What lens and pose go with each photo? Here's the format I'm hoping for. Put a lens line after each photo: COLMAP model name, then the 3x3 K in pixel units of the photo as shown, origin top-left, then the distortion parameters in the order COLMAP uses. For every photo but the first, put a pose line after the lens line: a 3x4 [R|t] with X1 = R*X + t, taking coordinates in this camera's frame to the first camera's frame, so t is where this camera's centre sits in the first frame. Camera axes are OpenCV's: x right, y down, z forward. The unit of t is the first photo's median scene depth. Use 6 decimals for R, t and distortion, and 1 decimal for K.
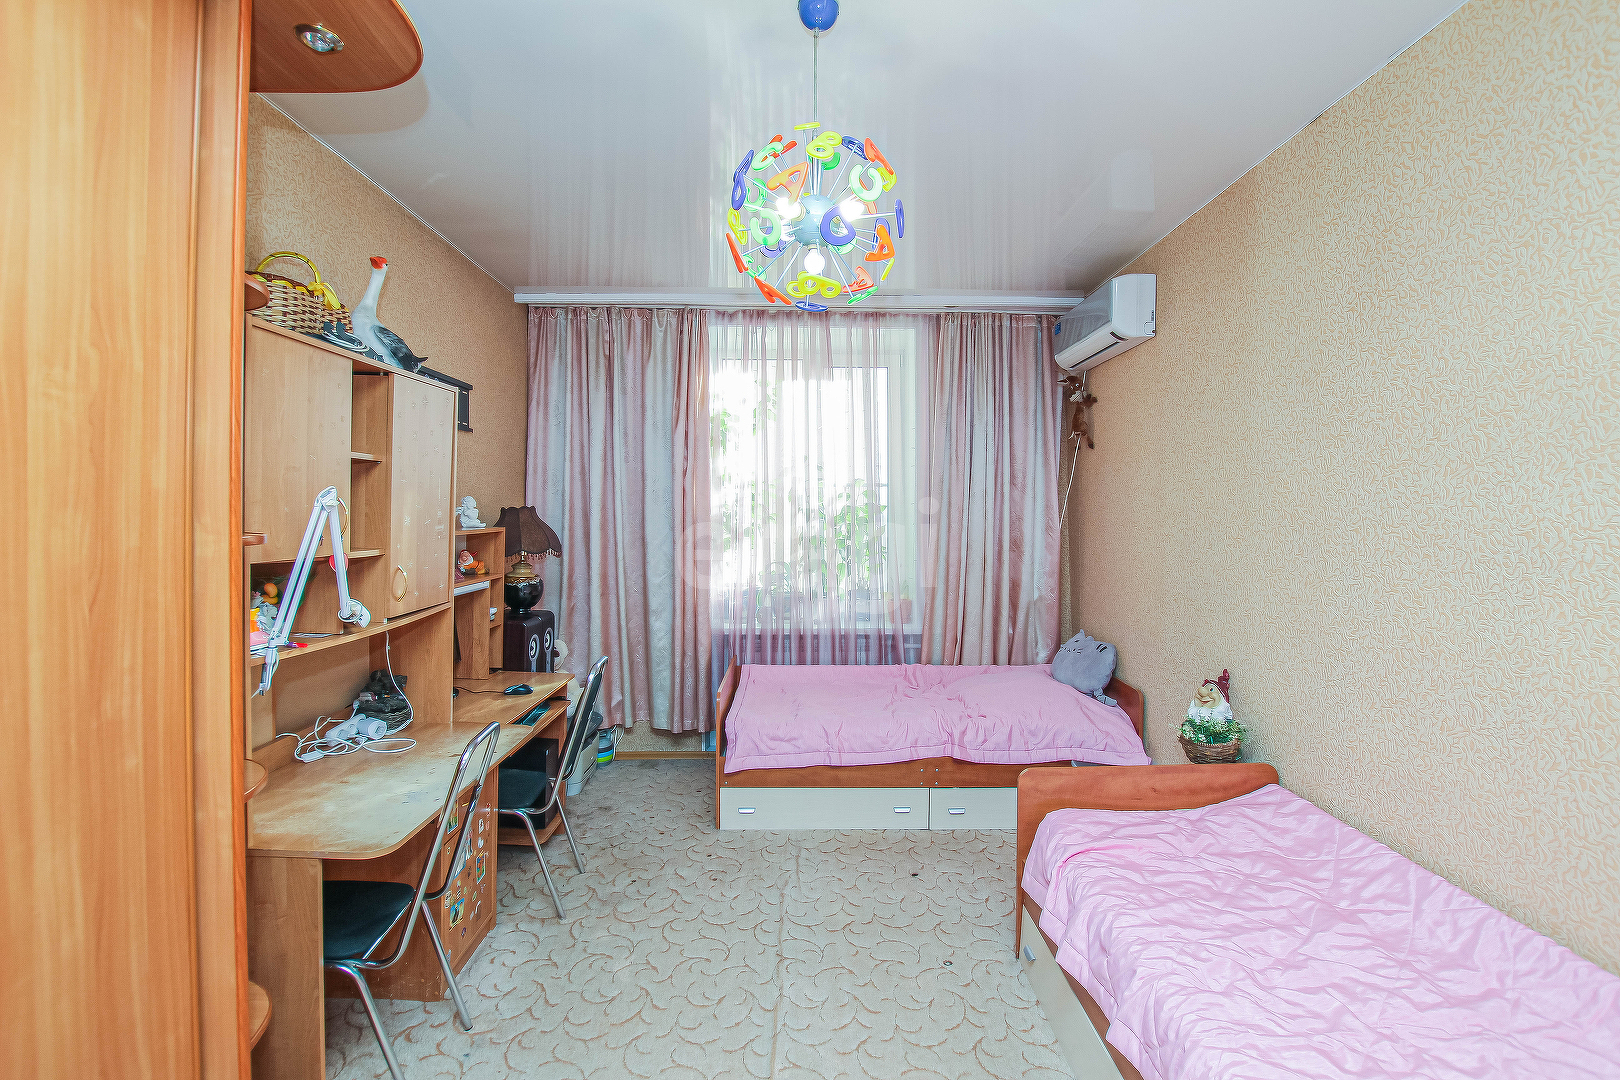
lens RADIAL K [[750.6, 0, 811.9], [0, 750.6, 564.6], [0, 0, 1]] dist [-0.034432, 0.003519]
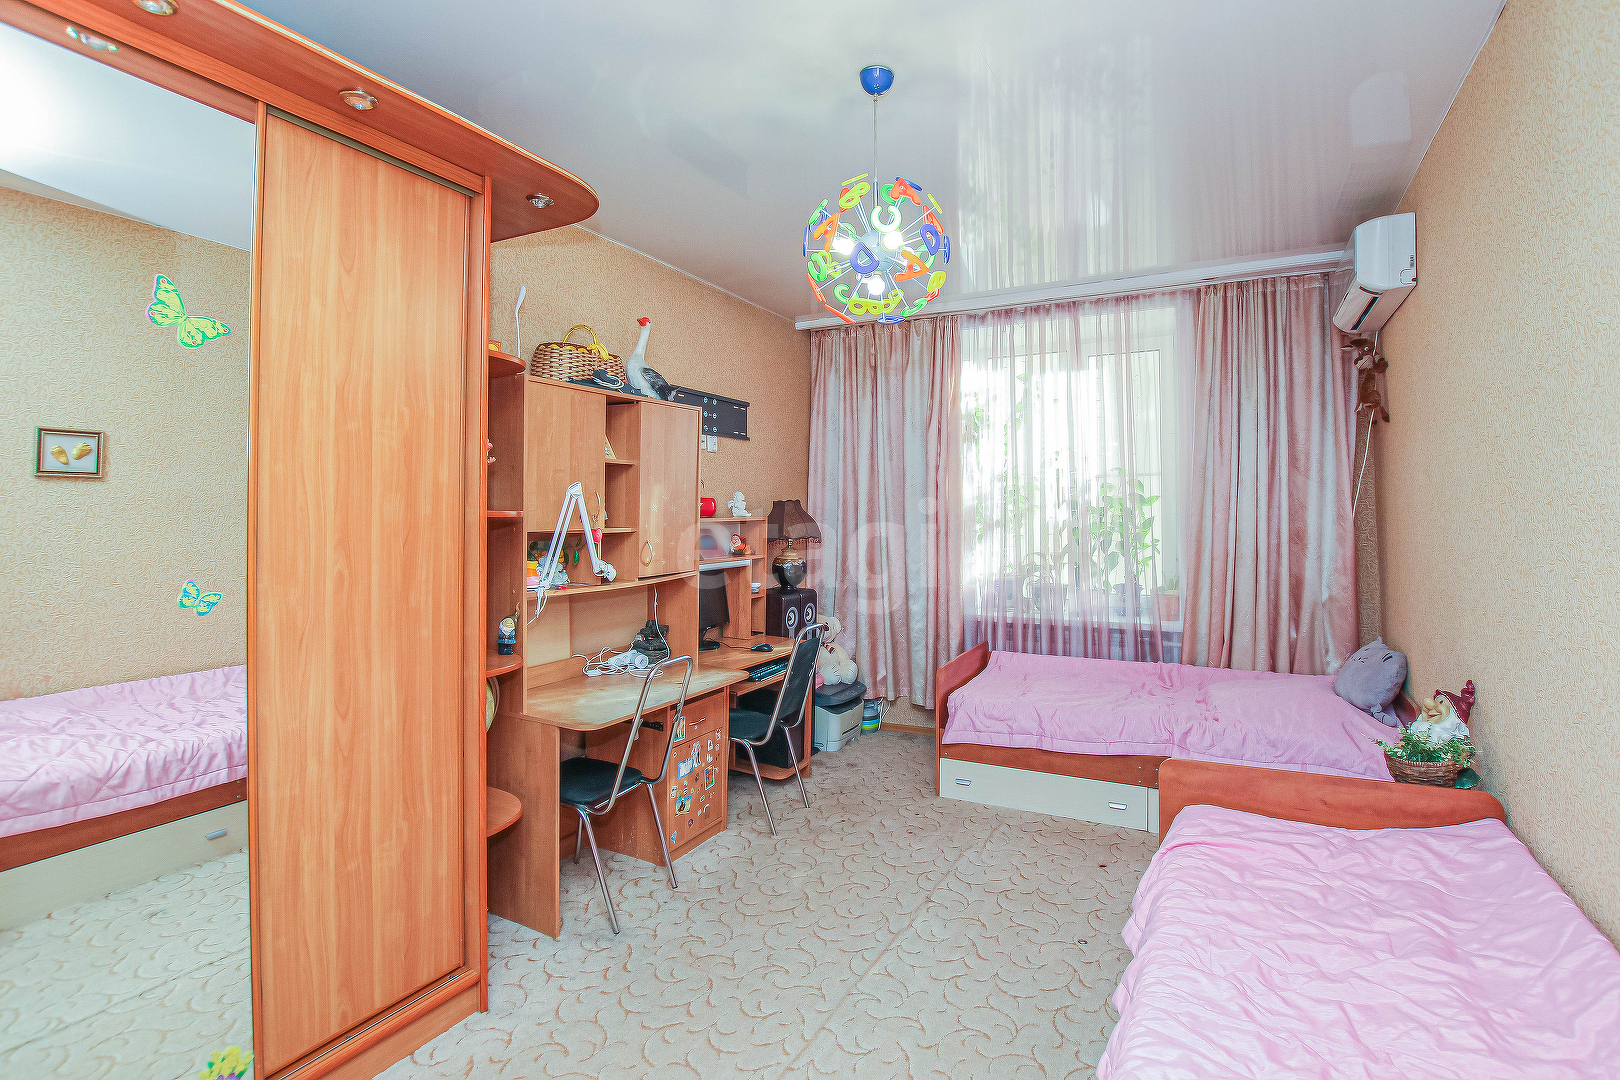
lens RADIAL K [[757.8, 0, 808.5], [0, 757.8, 555.8], [0, 0, 1]] dist [-0.032234, 0.001936]
pose [[0.878073, 0.017475, -0.478207, 0.237644], [-0.024124, 0.999679, -0.007765, 0.021378], [0.477918, 0.018354, 0.878213, -0.056204]]
